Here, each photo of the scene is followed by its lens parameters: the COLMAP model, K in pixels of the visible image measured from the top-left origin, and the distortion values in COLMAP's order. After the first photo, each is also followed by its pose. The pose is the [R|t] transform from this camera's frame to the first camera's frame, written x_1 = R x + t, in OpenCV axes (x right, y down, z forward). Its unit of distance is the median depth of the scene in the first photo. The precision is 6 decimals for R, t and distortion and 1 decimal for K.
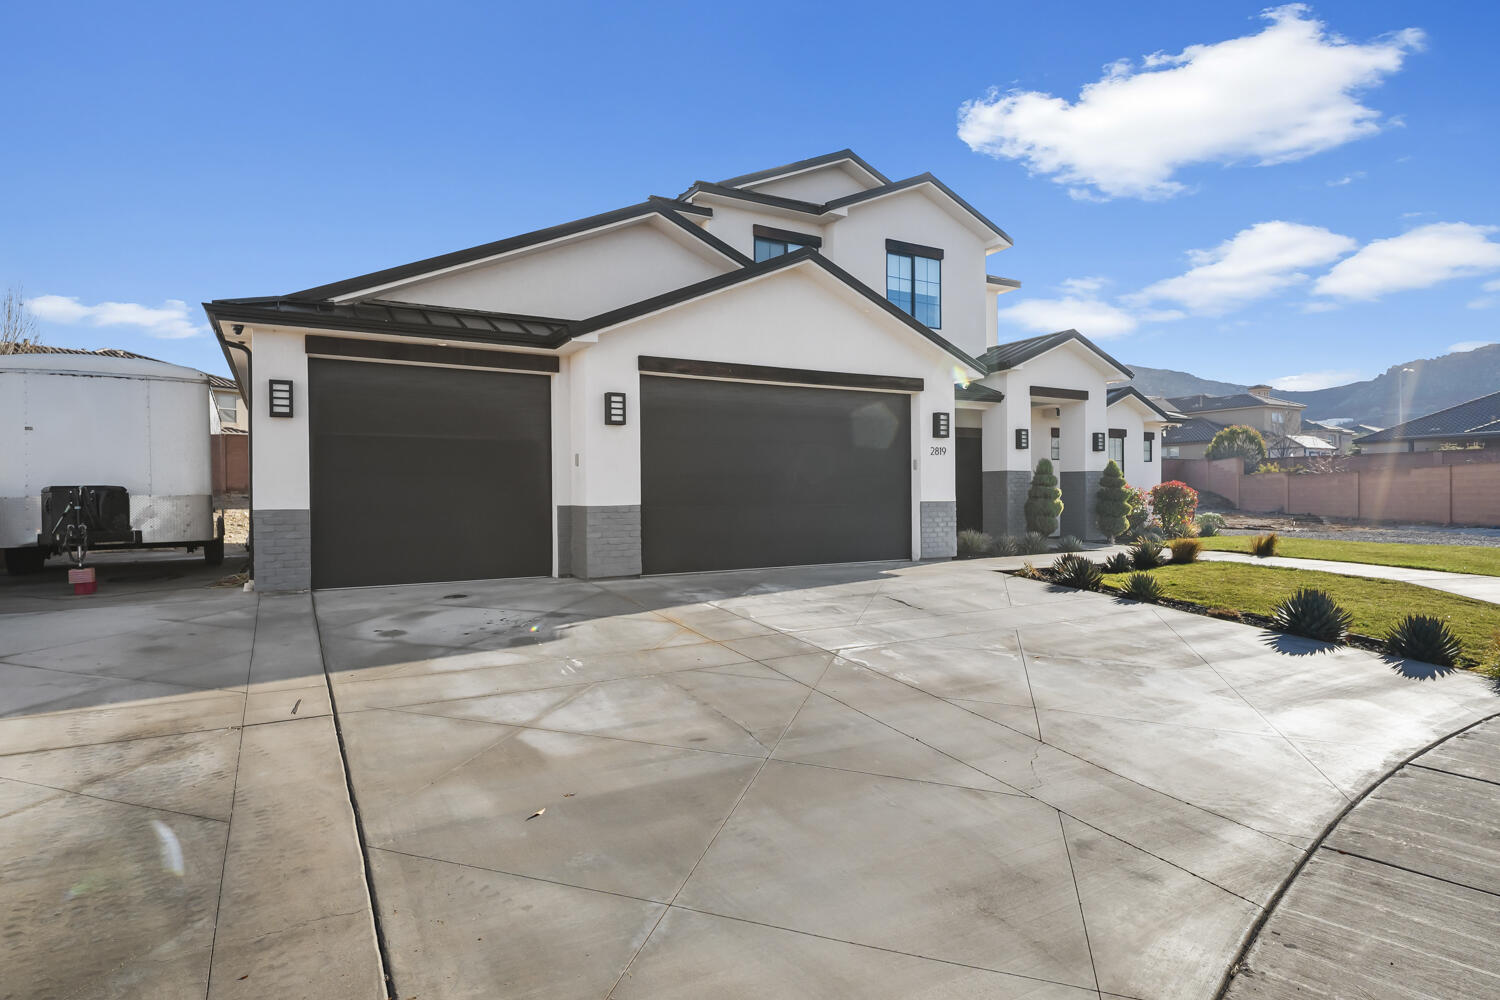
lens RADIAL K [[802.7, 0, 749.8], [0, 802.7, 503.2], [0, 0, 1]] dist [0.019861, -0.016503]
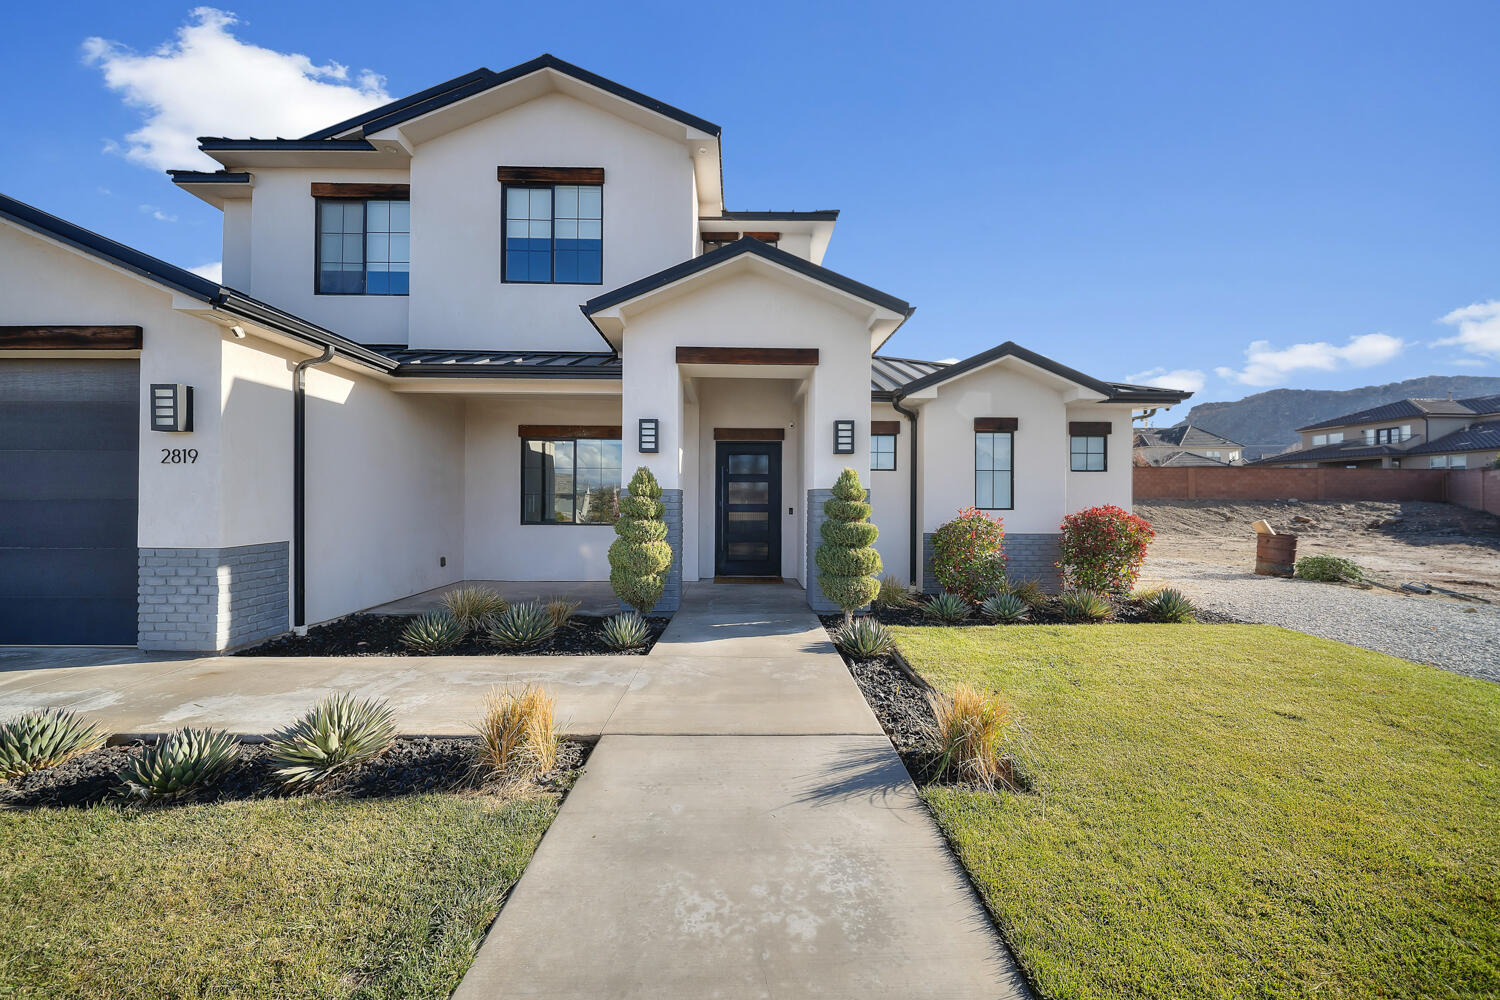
lens RADIAL K [[526.5, 0, 746.3], [0, 526.5, 496.8], [0, 0, 1]] dist [0.017125, -0.011770]
pose [[0.874498, 0.007822, -0.484967, 0.960654], [-0.016426, 0.999774, -0.013494, -0.050369], [0.484752, 0.019766, 0.874428, 1.128337]]
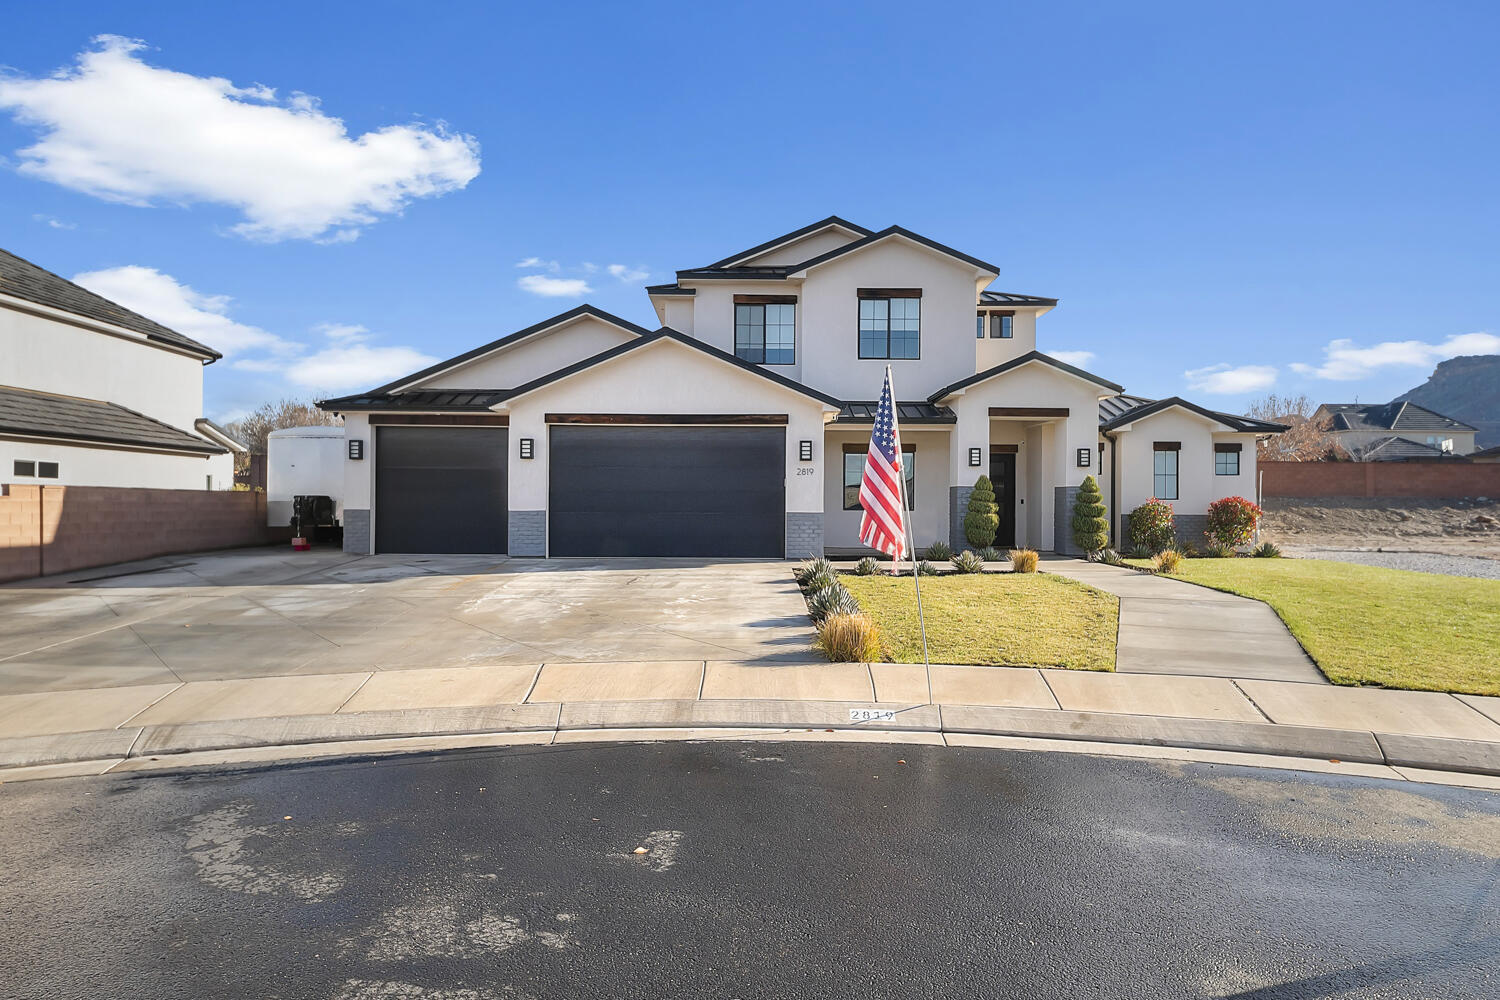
lens RADIAL K [[792.1, 0, 745.1], [0, 792.1, 498.5], [0, 0, 1]] dist [0.019739, -0.017929]
pose [[0.865488, 0.009487, -0.500840, 0.982414], [-0.017878, 0.999769, -0.011956, -0.010617], [0.500611, 0.019302, 0.865457, -0.116378]]
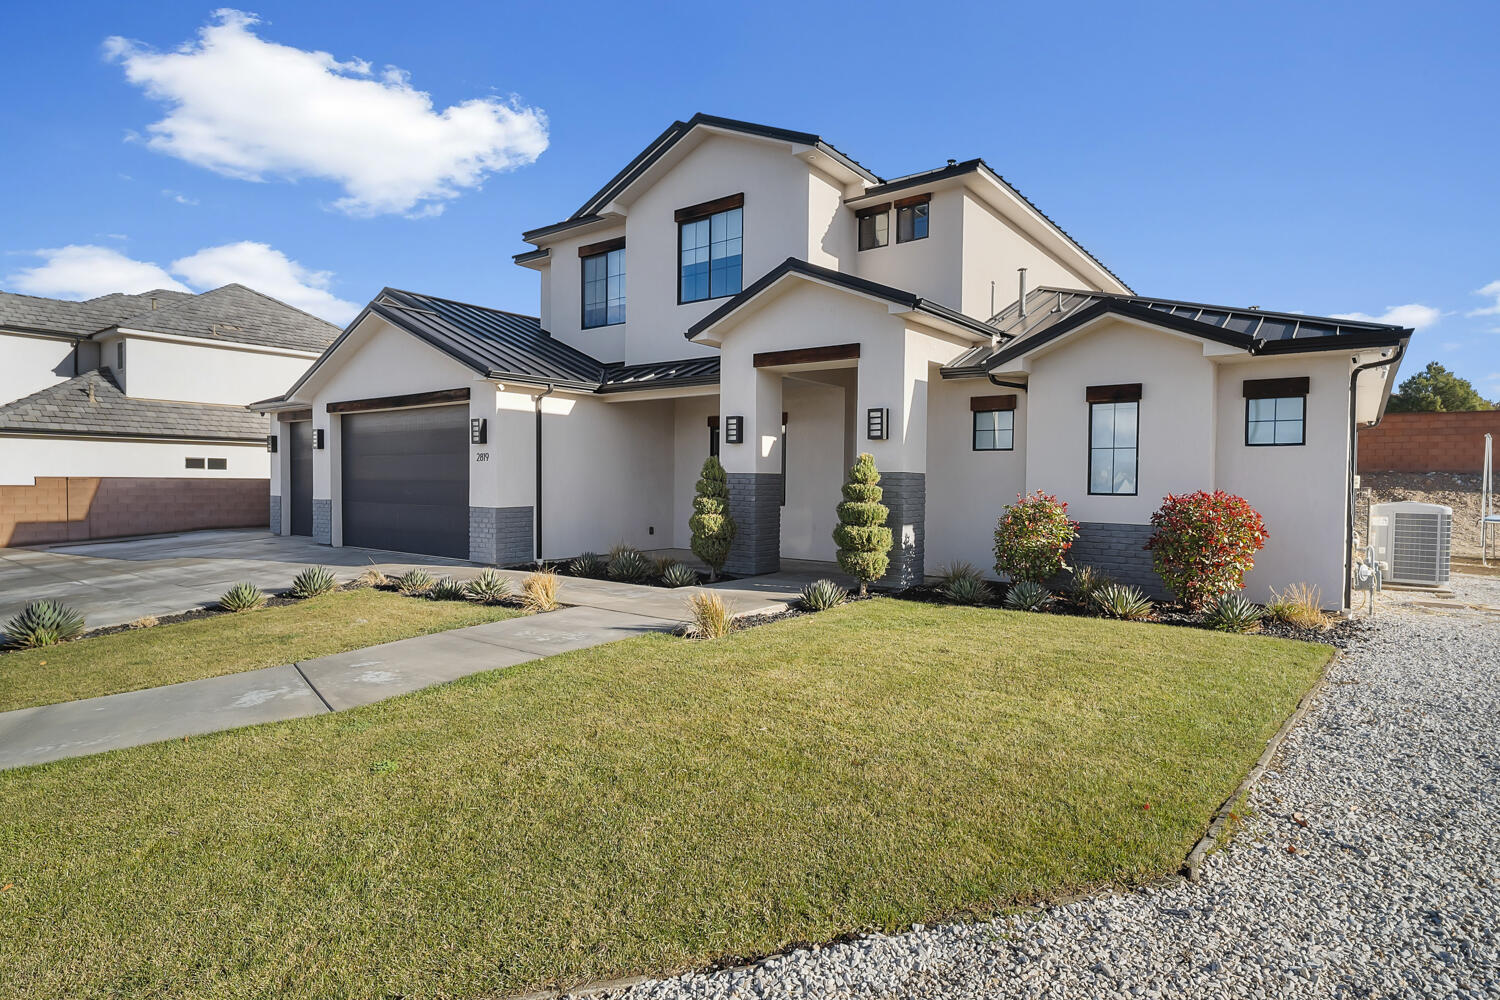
lens RADIAL K [[792.1, 0, 745.1], [0, 792.1, 498.5], [0, 0, 1]] dist [0.019739, -0.017929]
pose [[0.386206, 0.032826, -0.921828, 1.637365], [-0.020867, 0.999422, 0.026846, -0.060542], [0.922177, 0.008868, 0.386667, 1.188018]]
